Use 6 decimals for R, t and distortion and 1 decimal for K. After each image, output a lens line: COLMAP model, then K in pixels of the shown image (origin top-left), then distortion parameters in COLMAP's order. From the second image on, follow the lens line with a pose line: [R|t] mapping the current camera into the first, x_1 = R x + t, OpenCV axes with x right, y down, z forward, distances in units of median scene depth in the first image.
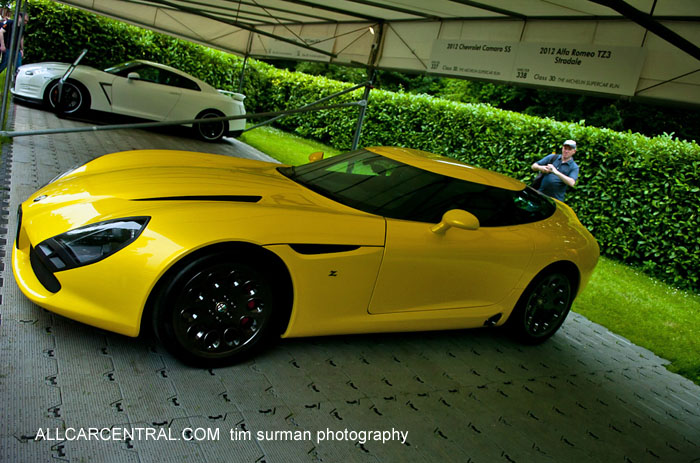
lens RADIAL K [[529.6, 0, 350.0], [0, 529.6, 231.5], [0, 0, 1]] dist [-0.009570, -0.055378]
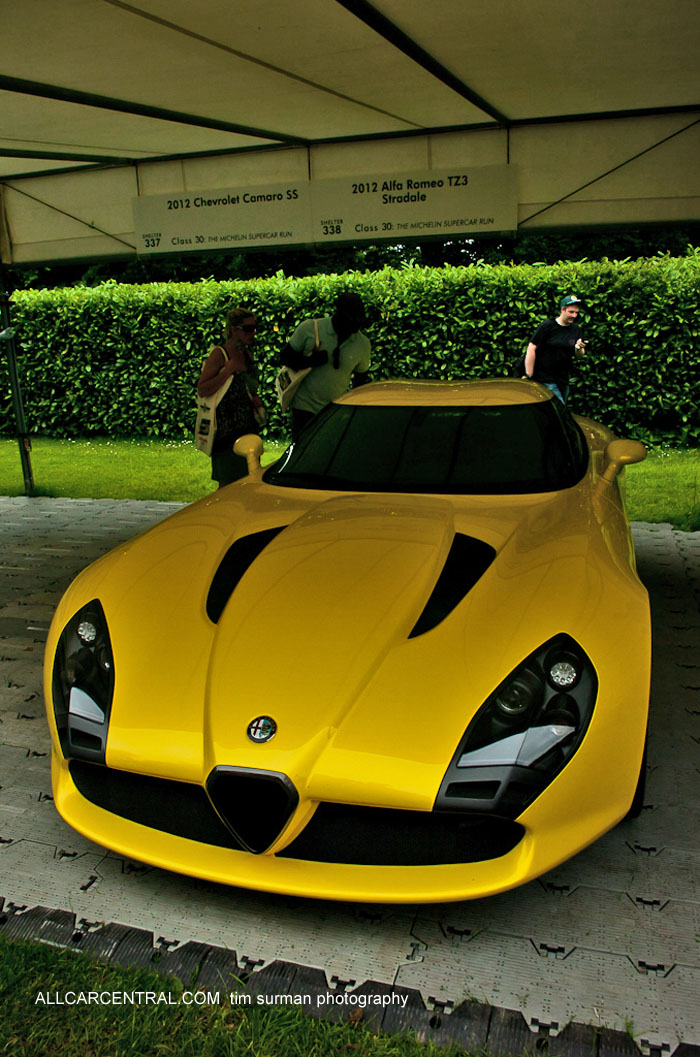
lens RADIAL K [[799.7, 0, 350.0], [0, 799.7, 528.5], [0, 0, 1]] dist [-0.009570, -0.055378]
pose [[0.714826, -0.409054, 0.567184, -0.295226], [0.349683, 0.911474, 0.216649, -0.123392], [-0.605595, 0.043469, 0.794585, 0.149566]]
